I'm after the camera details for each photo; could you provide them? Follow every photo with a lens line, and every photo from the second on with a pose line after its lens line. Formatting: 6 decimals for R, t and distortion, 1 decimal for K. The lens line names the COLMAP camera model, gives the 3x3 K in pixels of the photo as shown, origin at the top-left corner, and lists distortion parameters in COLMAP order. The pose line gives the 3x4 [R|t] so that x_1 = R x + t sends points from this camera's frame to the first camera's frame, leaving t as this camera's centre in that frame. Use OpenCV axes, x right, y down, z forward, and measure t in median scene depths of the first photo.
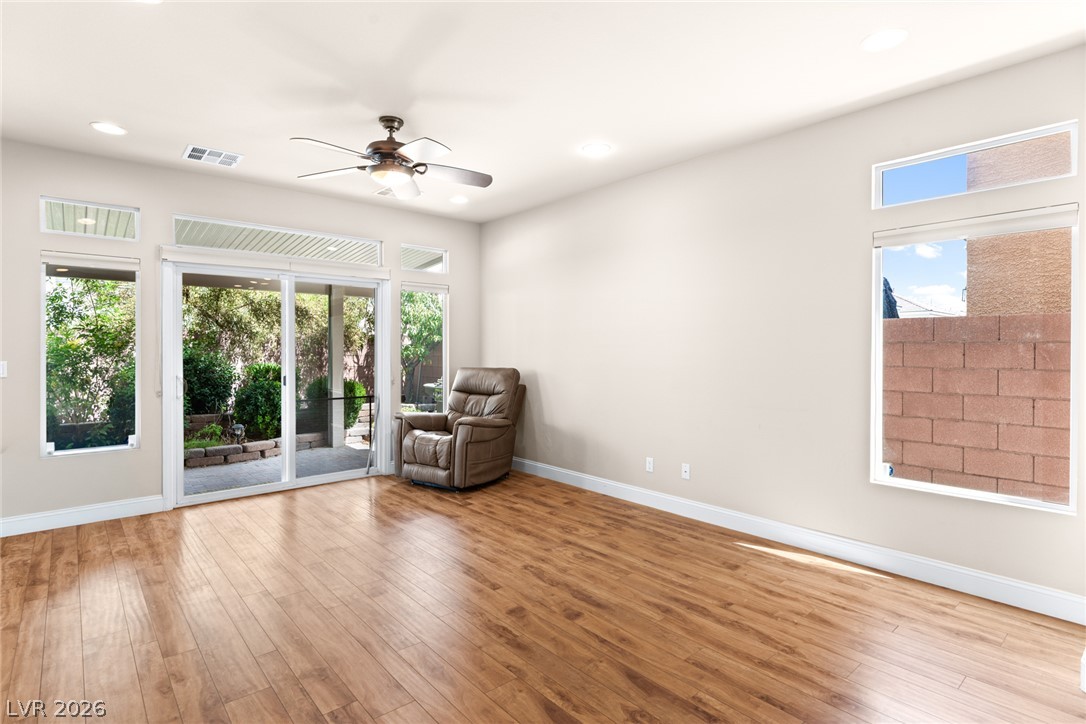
lens RADIAL K [[556.7, 0, 550.5], [0, 556.7, 352.4], [0, 0, 1]] dist [-0.001211, 0.000790]
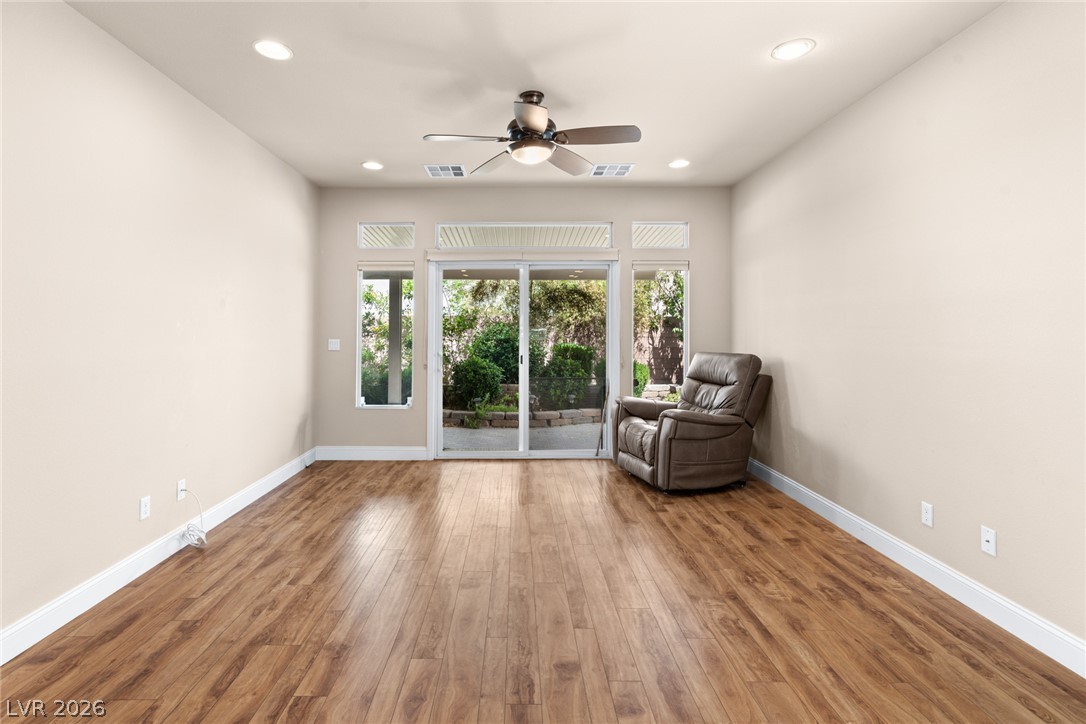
lens RADIAL K [[521.8, 0, 505.4], [0, 521.8, 320.5], [0, 0, 1]] dist [0.005273, -0.000747]
pose [[0.744099, -0.013284, -0.667937, 0.216880], [-0.003732, 0.999704, -0.024040, -0.001991], [0.668059, 0.020380, 0.743829, 0.226820]]
